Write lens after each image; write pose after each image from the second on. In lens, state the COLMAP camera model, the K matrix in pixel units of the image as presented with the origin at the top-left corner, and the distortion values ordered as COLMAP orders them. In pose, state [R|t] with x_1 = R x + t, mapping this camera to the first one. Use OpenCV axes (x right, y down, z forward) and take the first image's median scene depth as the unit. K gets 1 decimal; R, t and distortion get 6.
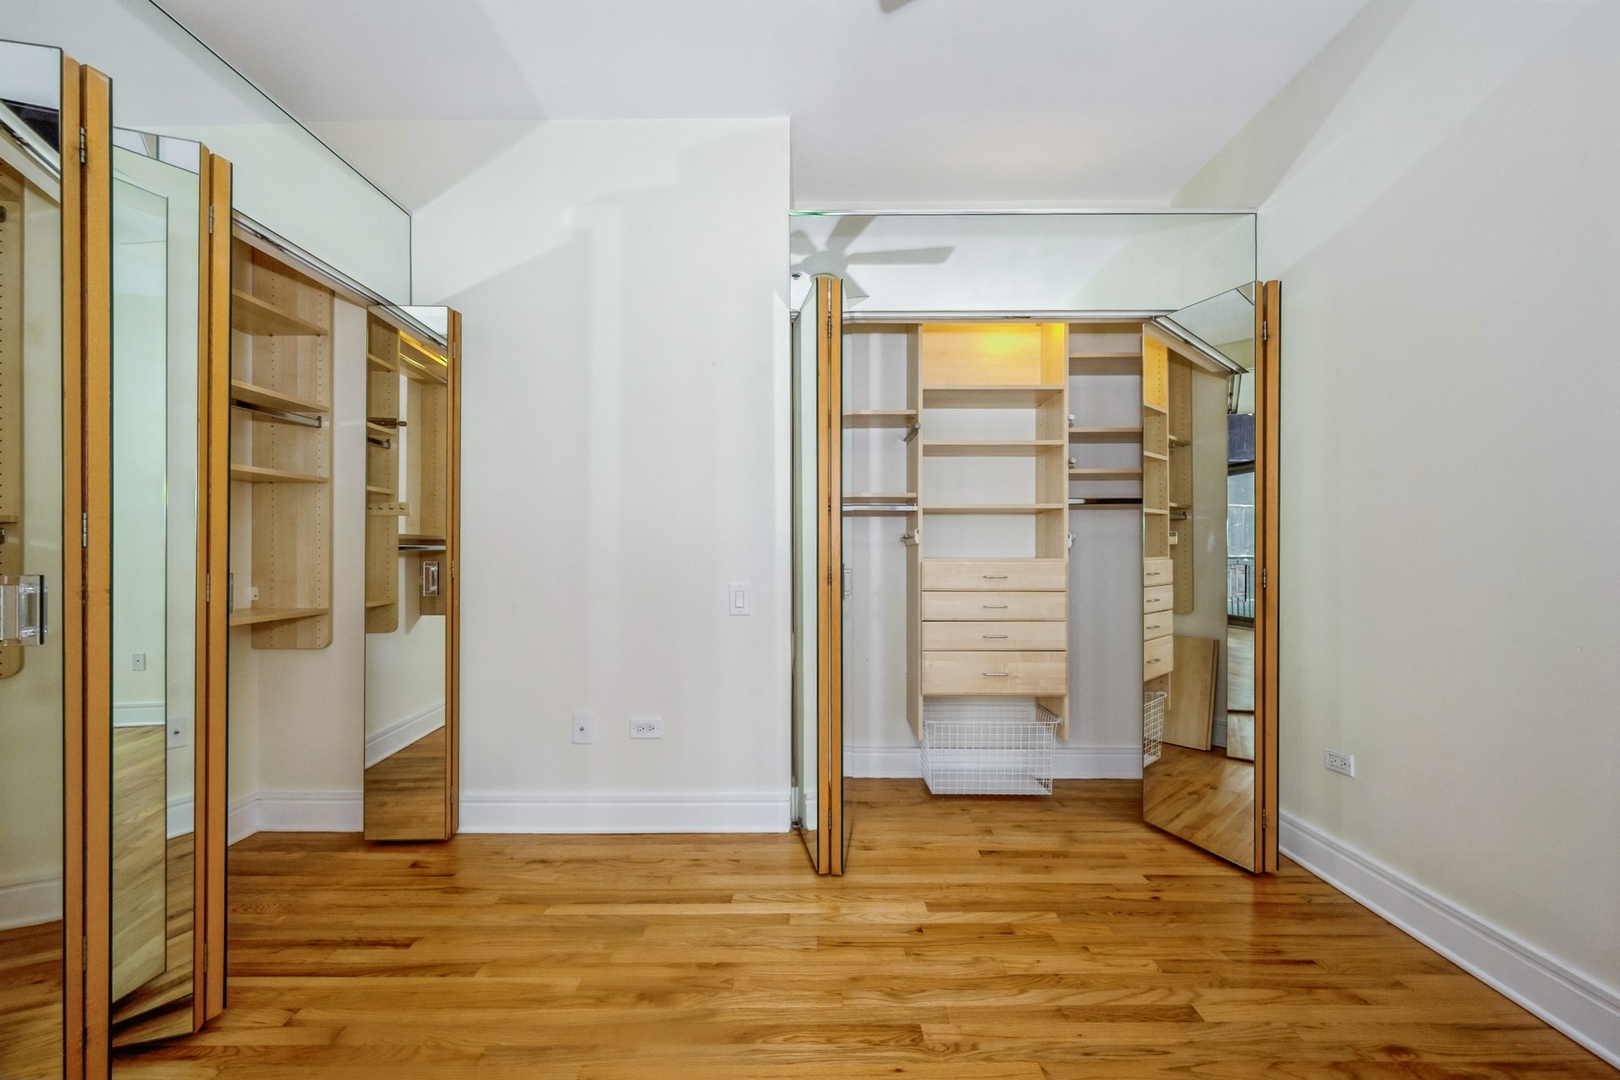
lens RADIAL K [[648.4, 0, 810.4], [0, 648.4, 550.1], [0, 0, 1]] dist [0.000329, 0.000006]
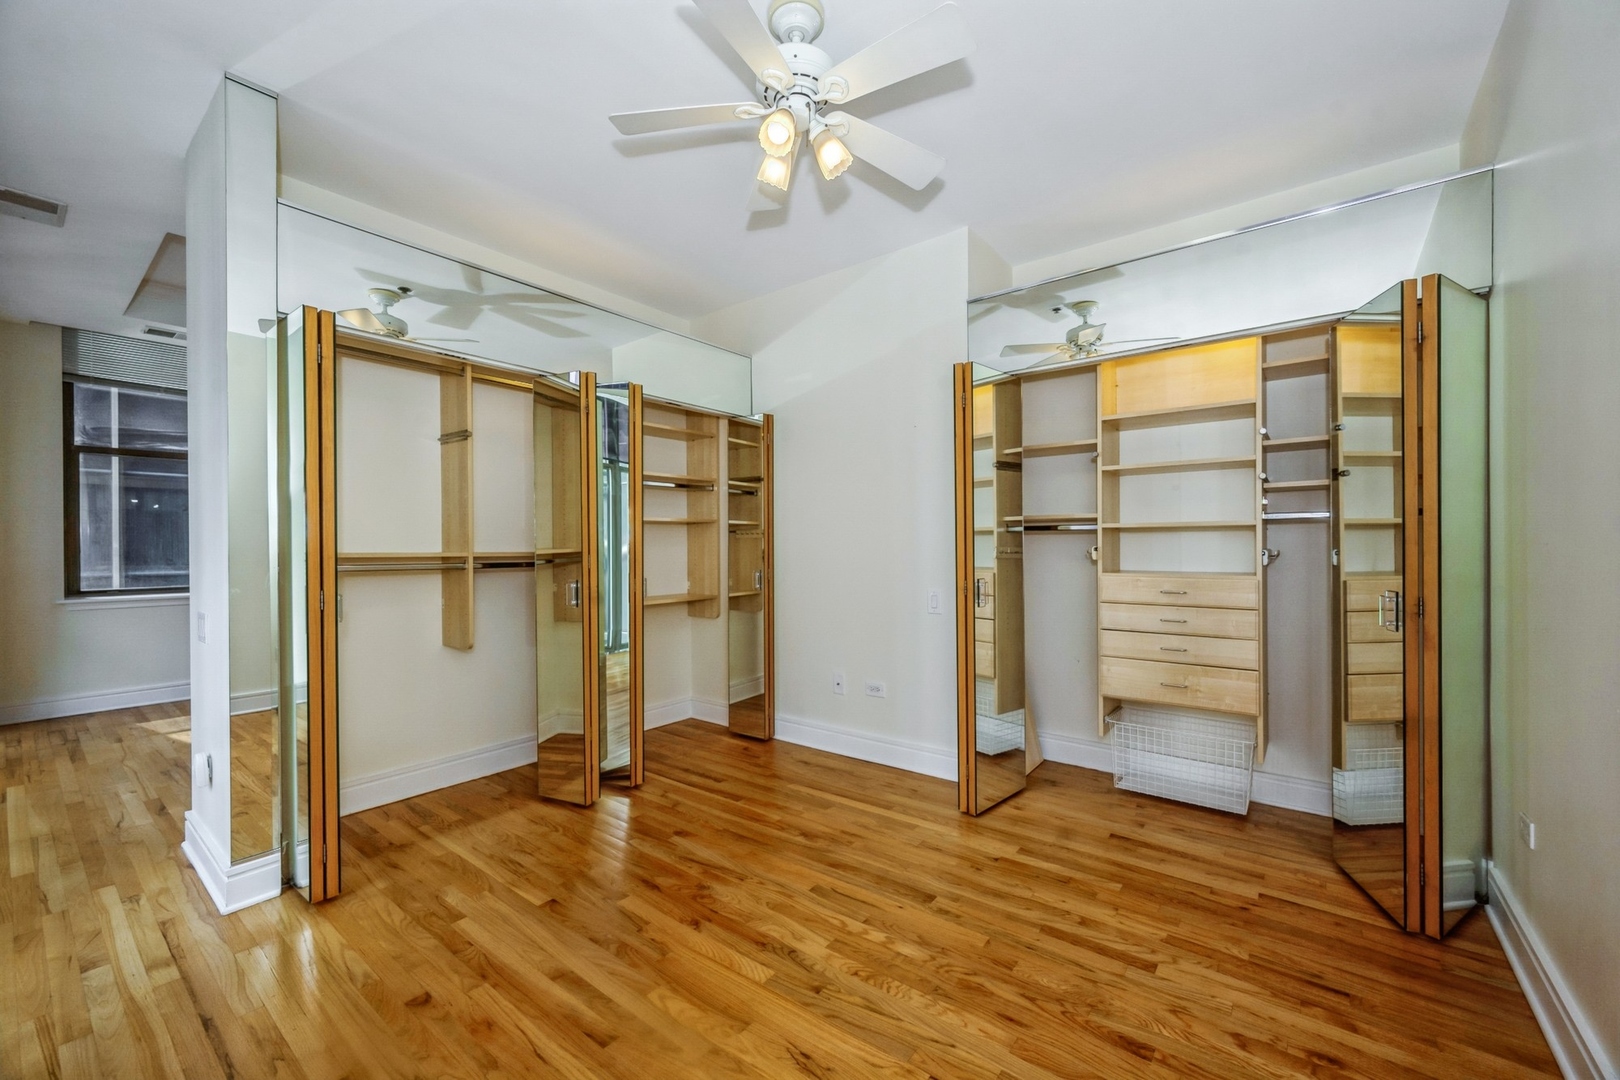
lens RADIAL K [[639.2, 0, 807.8], [0, 639.2, 547.2], [0, 0, 1]] dist [0.000645, 0.000533]
pose [[0.787085, -0.003792, -0.616834, 0.525924], [0.007097, 0.999971, 0.002908, -0.044189], [0.616804, -0.006667, 0.787088, -0.202405]]
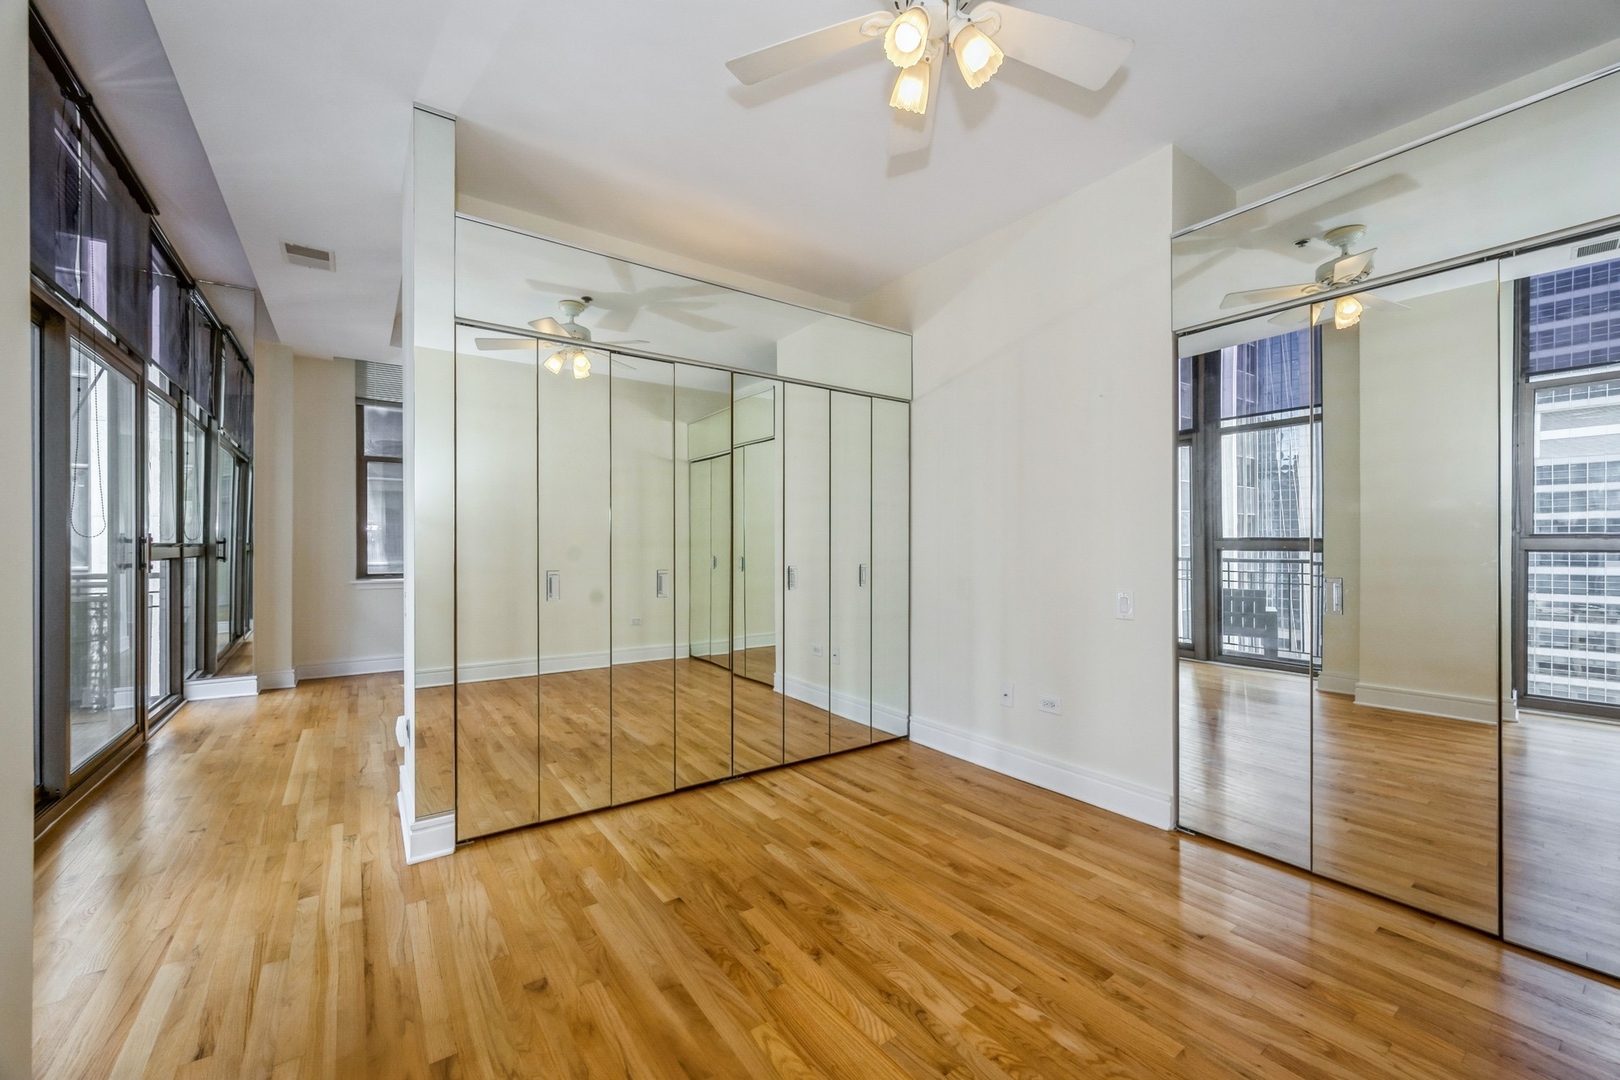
lens RADIAL K [[639.2, 0, 807.8], [0, 639.2, 547.2], [0, 0, 1]] dist [0.000645, 0.000533]
pose [[0.579394, 0.002658, -0.815043, 0.495839], [0.000238, 0.999994, 0.003430, -0.029218], [0.815047, -0.002181, 0.579390, -0.077391]]
